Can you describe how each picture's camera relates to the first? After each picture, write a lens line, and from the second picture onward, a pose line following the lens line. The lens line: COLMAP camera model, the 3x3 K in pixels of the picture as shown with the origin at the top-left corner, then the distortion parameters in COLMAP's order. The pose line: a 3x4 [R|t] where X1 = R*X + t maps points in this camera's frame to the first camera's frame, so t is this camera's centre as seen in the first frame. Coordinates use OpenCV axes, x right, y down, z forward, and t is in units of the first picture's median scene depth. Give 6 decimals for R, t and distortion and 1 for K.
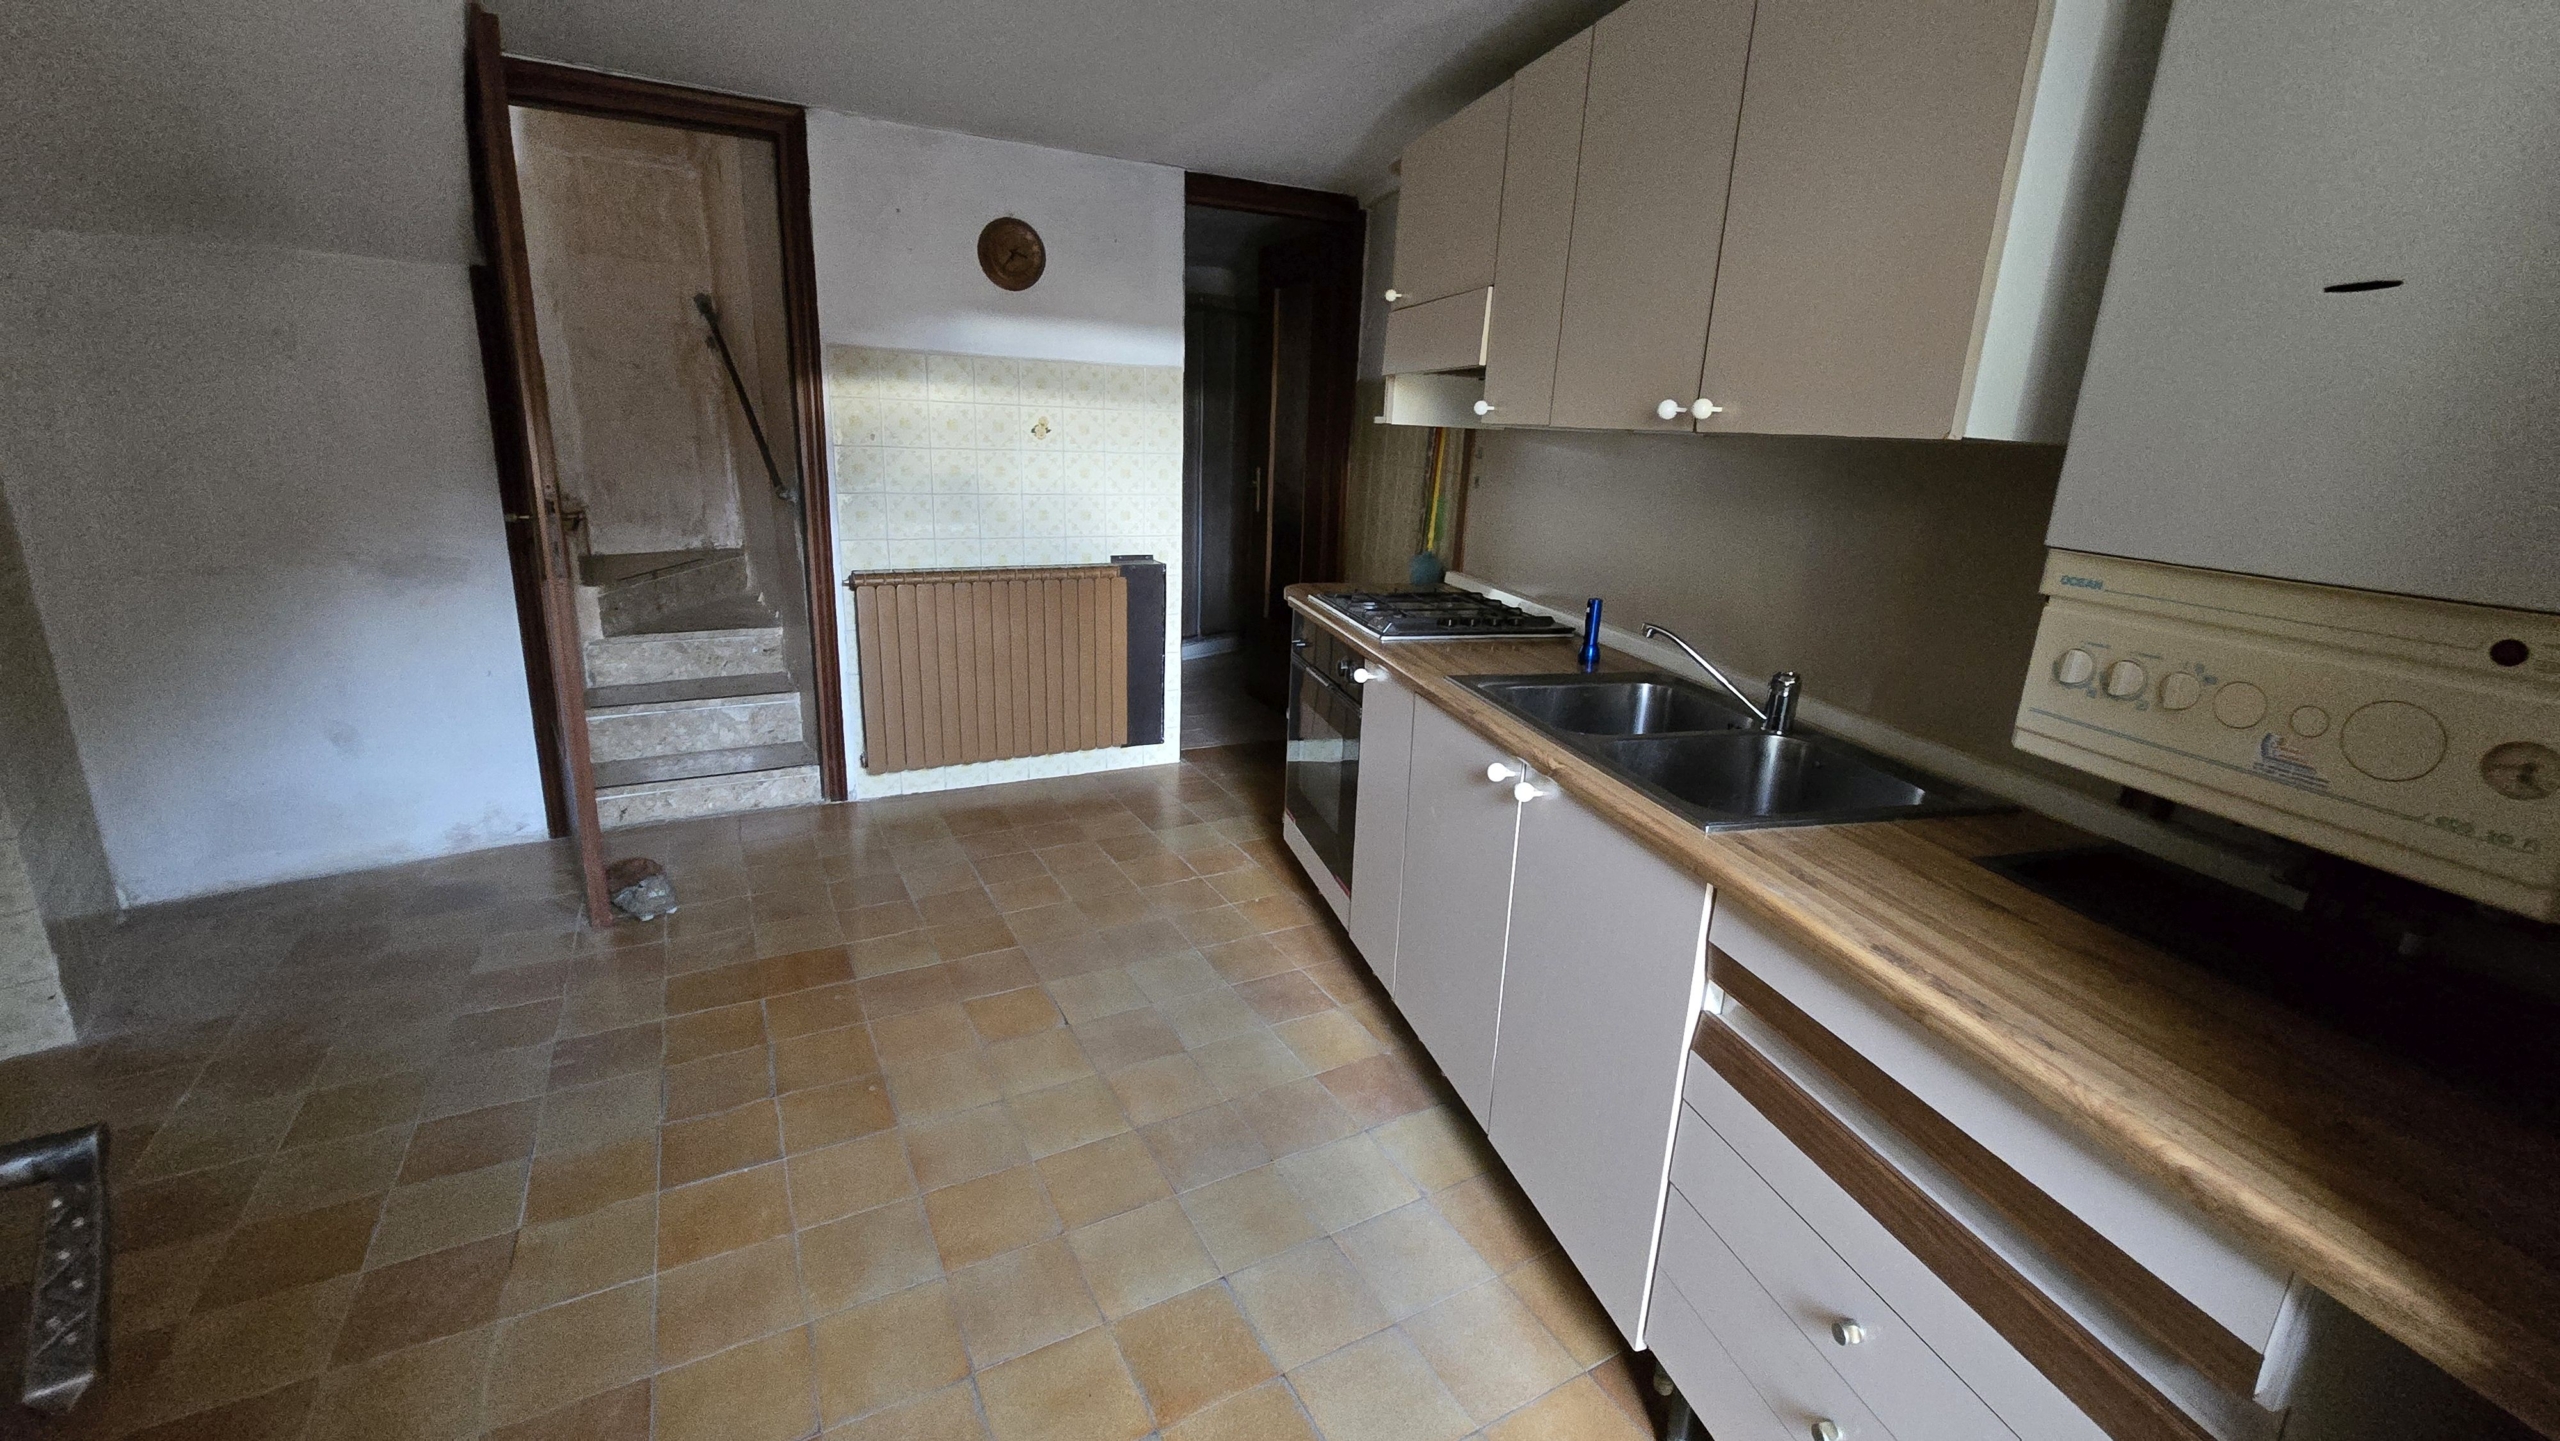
lens RADIAL K [[1046.5, 0, 1286.0], [0, 1046.5, 693.6], [0, 0, 1]] dist [-0.001160, 0.000441]
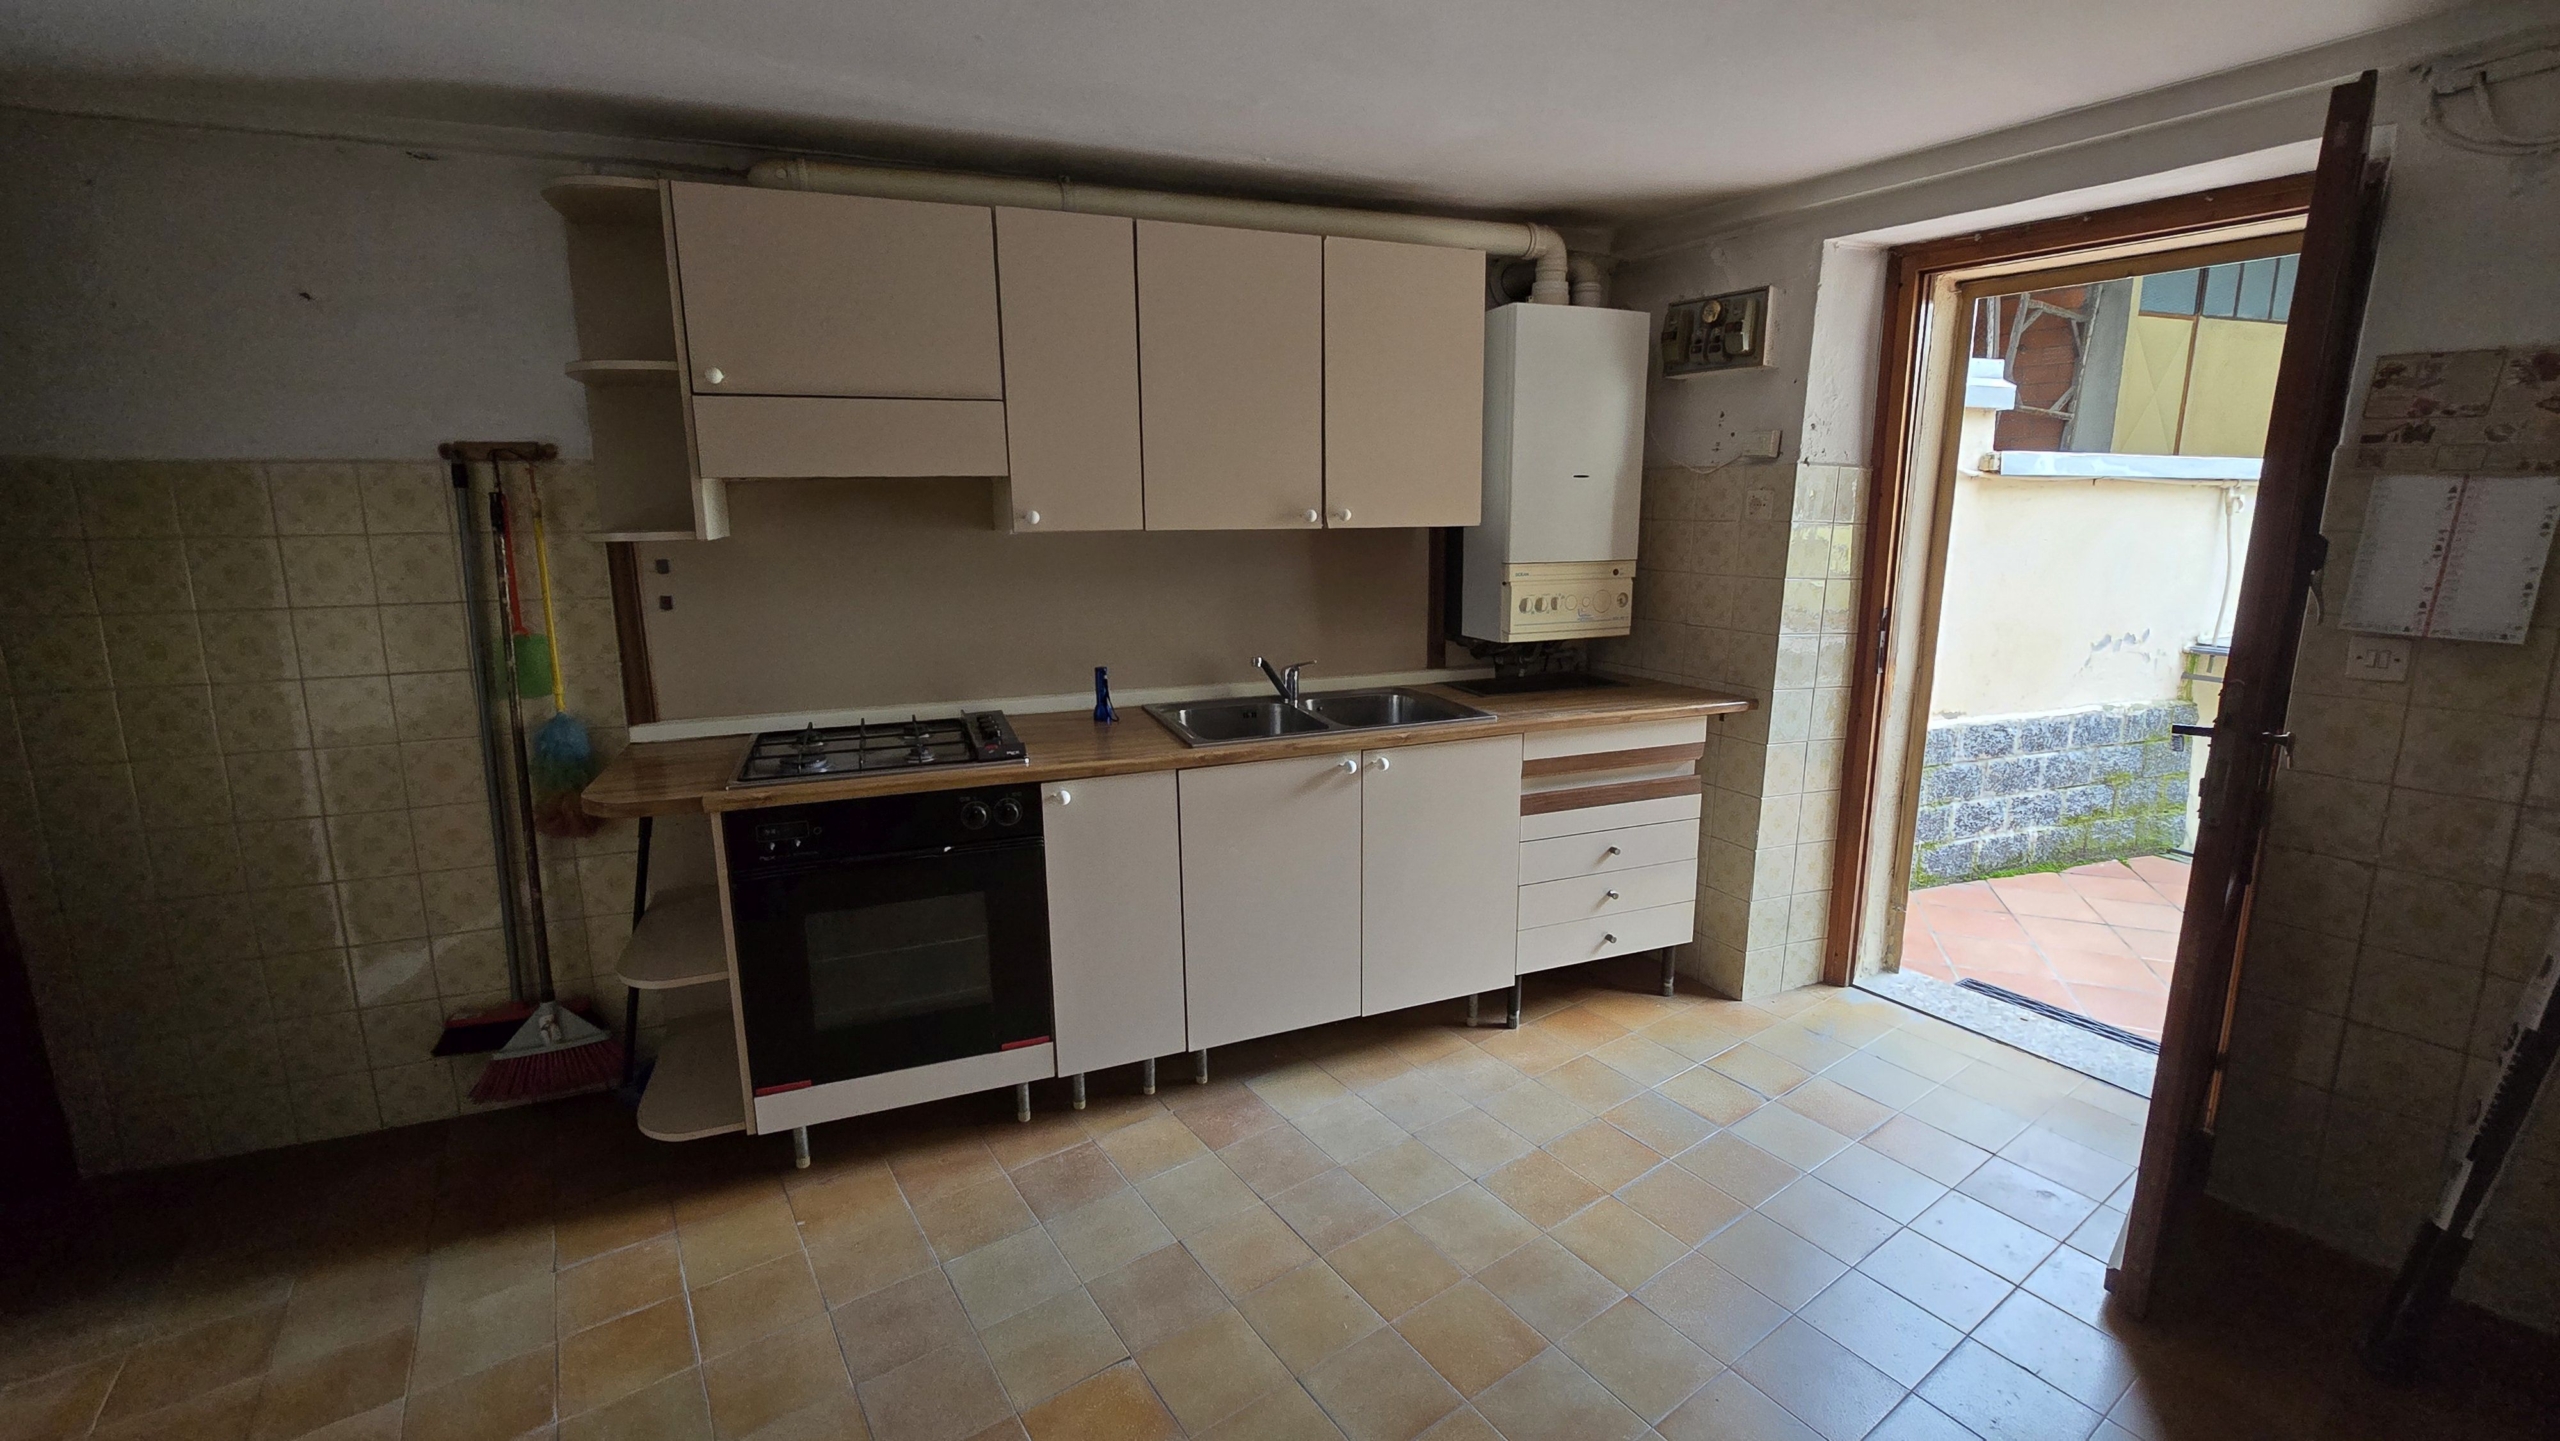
lens RADIAL K [[1046.5, 0, 1286.0], [0, 1046.5, 693.6], [0, 0, 1]] dist [-0.001160, 0.000441]
pose [[-0.105496, -0.224828, 0.968671, -1.343216], [0.246302, 0.937846, 0.244498, -0.452485], [-0.963434, 0.264380, -0.043563, 1.286401]]
